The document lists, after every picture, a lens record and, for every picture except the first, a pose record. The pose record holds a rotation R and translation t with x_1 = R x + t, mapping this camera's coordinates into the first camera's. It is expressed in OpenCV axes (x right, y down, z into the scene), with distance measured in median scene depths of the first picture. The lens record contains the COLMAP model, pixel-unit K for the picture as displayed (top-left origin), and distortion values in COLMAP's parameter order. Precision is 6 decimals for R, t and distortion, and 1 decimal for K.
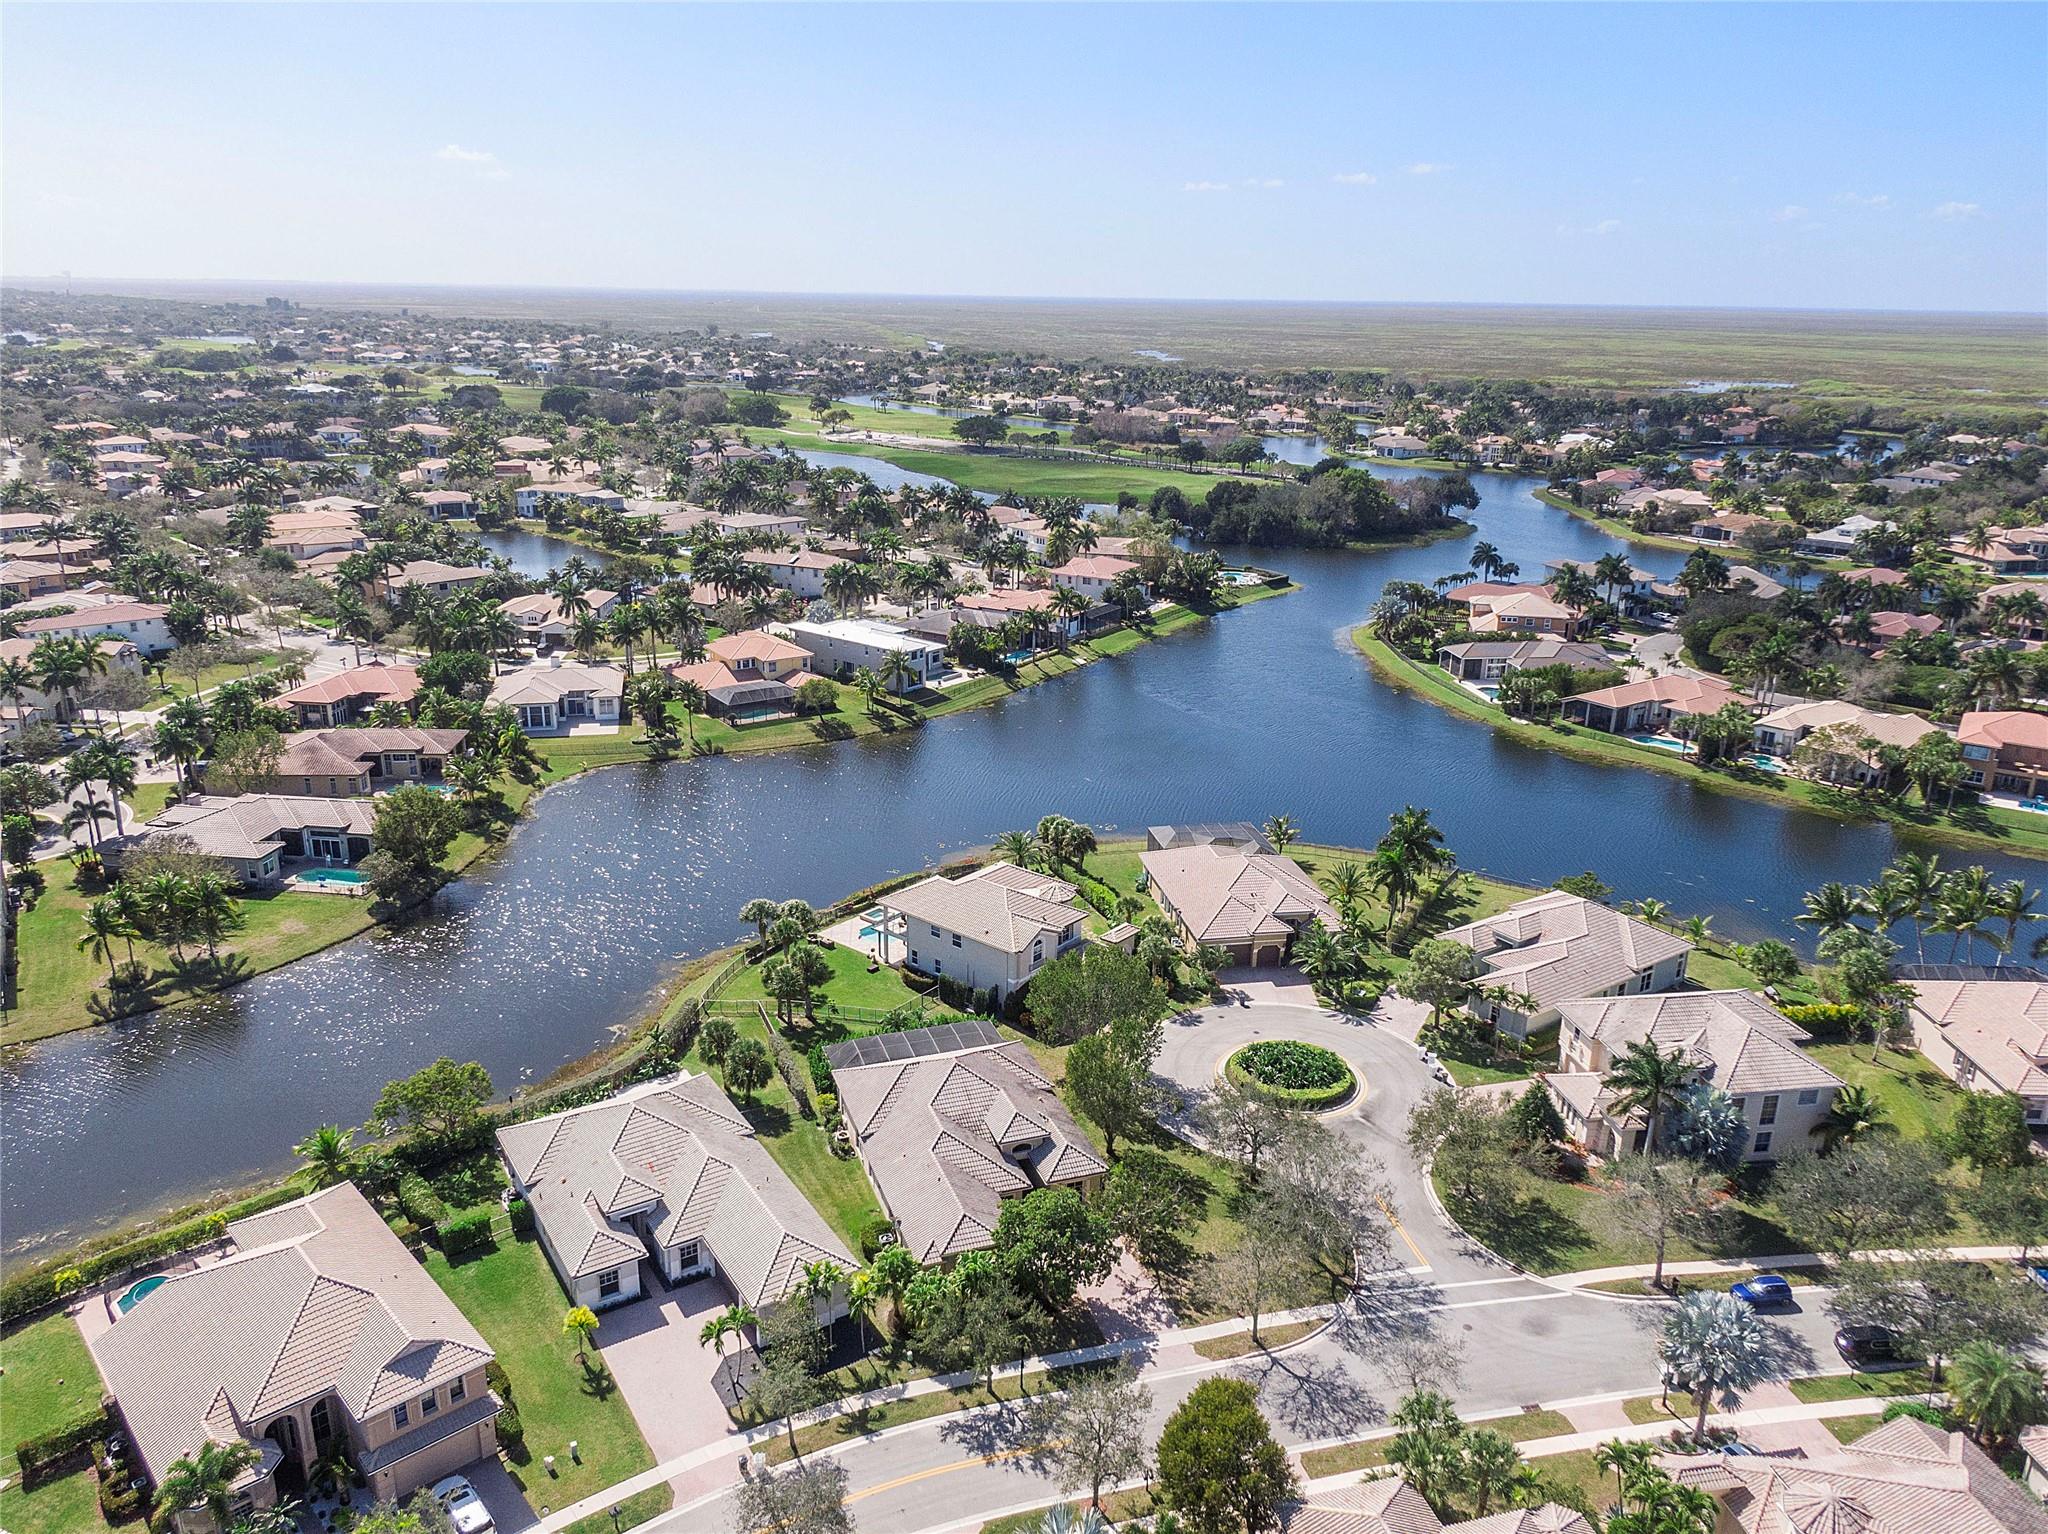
lens RADIAL K [[1460.0, 0, 984.0], [0, 1460.0, 770.2], [0, 0, 1]] dist [0.042510, -0.067688]
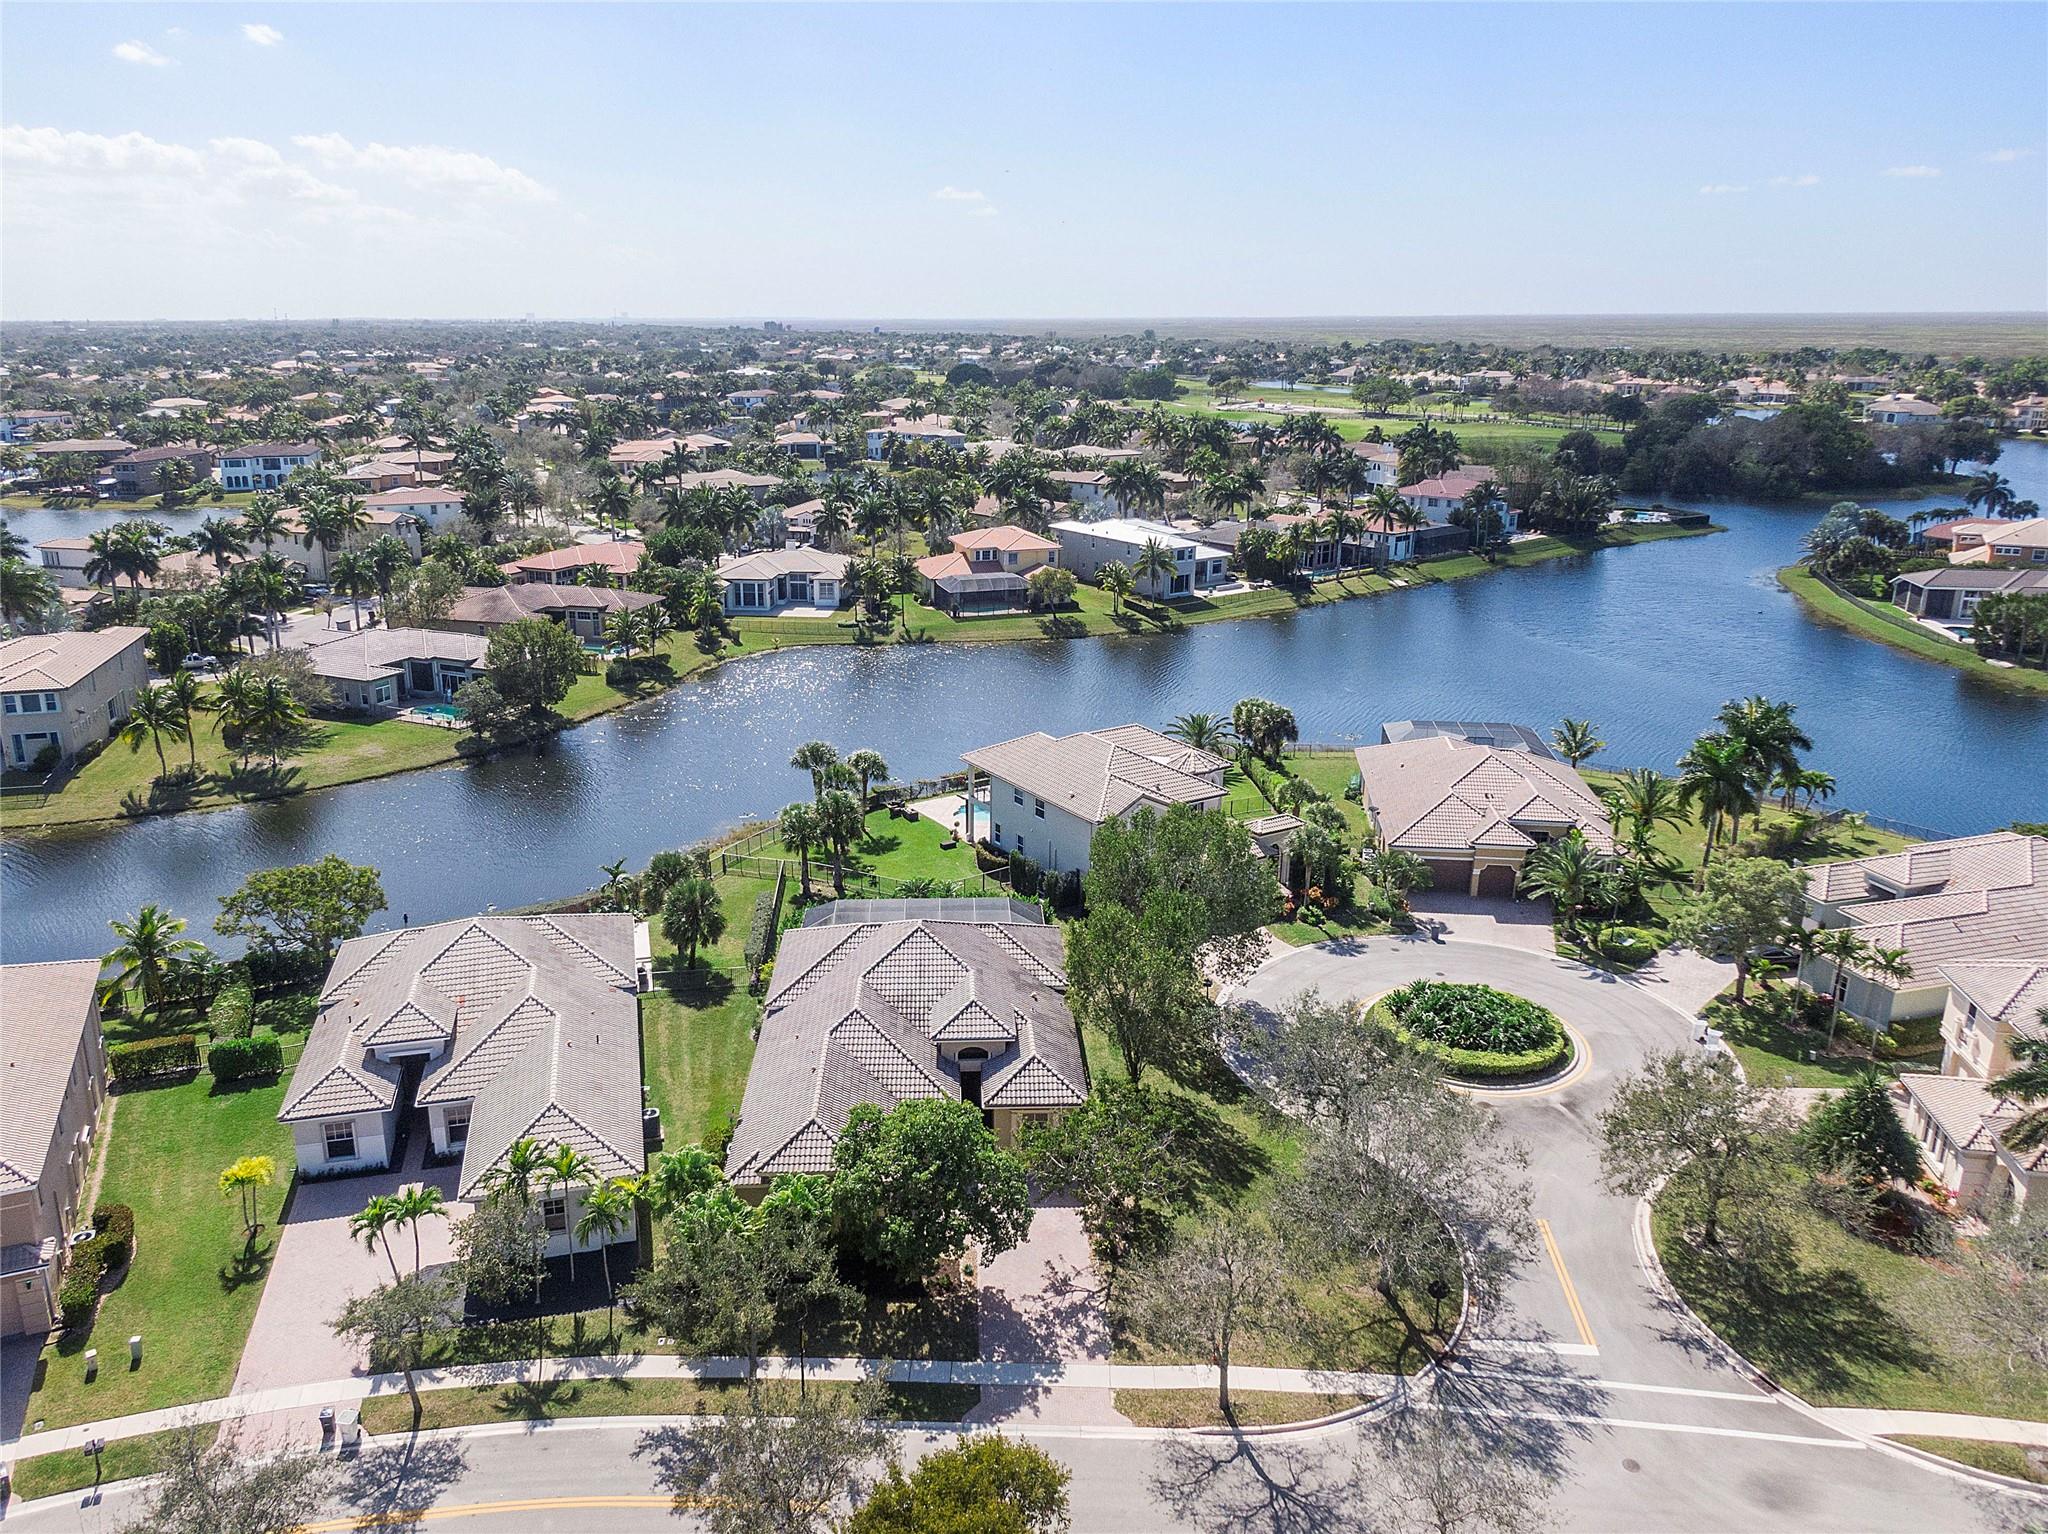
lens RADIAL K [[1460.0, 0, 984.0], [0, 1460.0, 770.2], [0, 0, 1]] dist [0.042510, -0.067688]
pose [[0.954233, 0.083580, -0.287147, 0.170452], [-0.089785, 0.995925, -0.008484, 0.110410], [0.285268, 0.033877, 0.957849, 0.297600]]
